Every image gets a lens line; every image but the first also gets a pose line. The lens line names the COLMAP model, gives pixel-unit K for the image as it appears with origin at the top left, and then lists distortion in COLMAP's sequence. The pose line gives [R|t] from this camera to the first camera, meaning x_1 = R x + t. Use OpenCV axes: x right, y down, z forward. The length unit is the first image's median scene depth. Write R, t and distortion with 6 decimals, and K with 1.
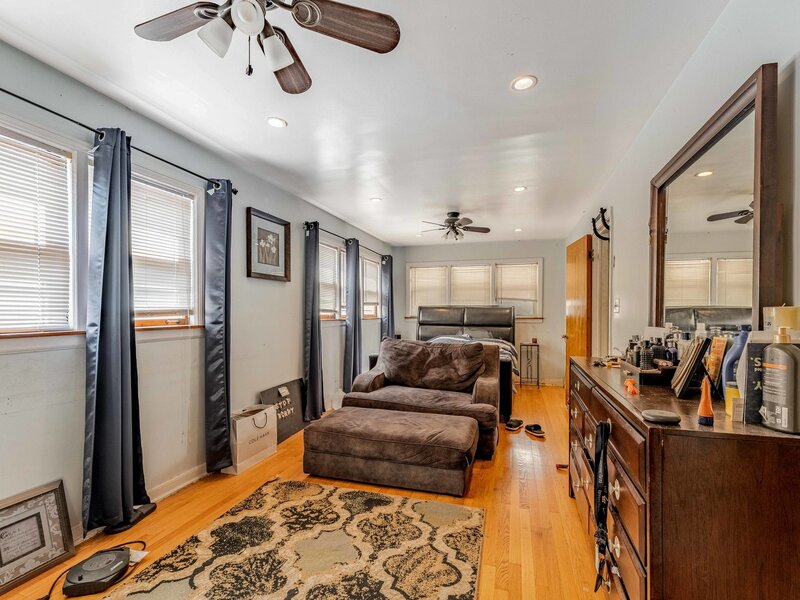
lens RADIAL K [[362.3, 0, 400.9], [0, 362.3, 314.1], [0, 0, 1]] dist [0.000064, -0.000502]
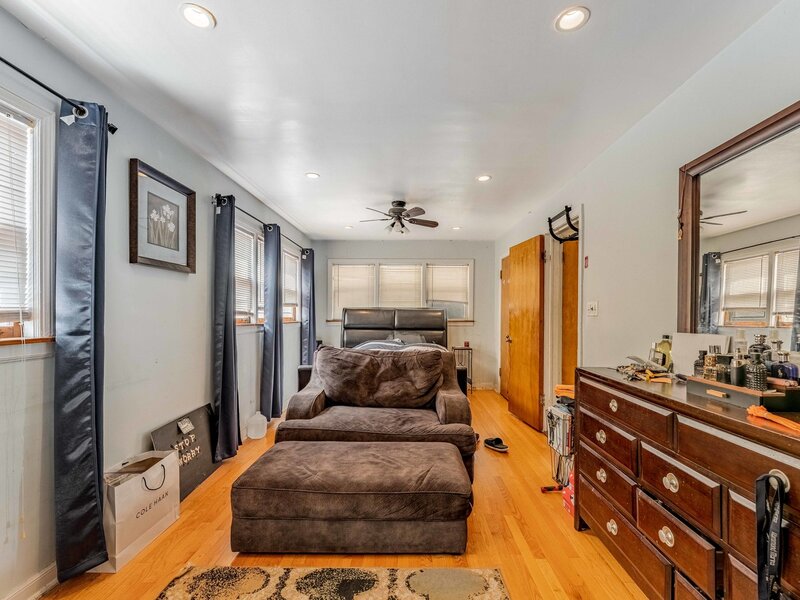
lens RADIAL K [[362.3, 0, 400.9], [0, 362.3, 314.1], [0, 0, 1]] dist [0.000064, -0.000502]
pose [[0.959574, 0.001517, 0.281451, -0.131207], [0.000004, 0.999985, -0.005406, -0.003969], [-0.281455, 0.005188, 0.959560, 0.214644]]
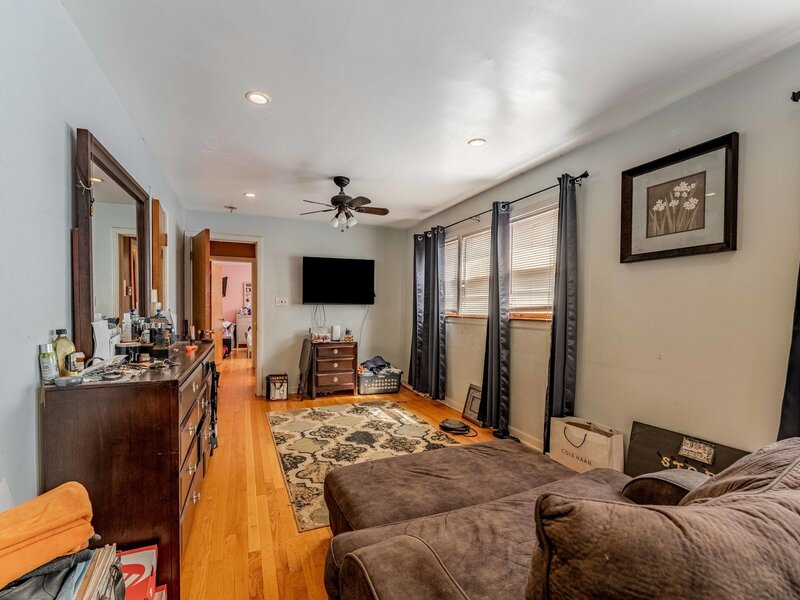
lens RADIAL K [[362.3, 0, 400.9], [0, 362.3, 314.1], [0, 0, 1]] dist [0.000064, -0.000502]
pose [[-0.751671, 0.001517, -0.659536, 0.434112], [-0.018438, 0.999558, 0.023313, -0.003558], [0.659280, 0.029684, -0.751311, 1.249723]]
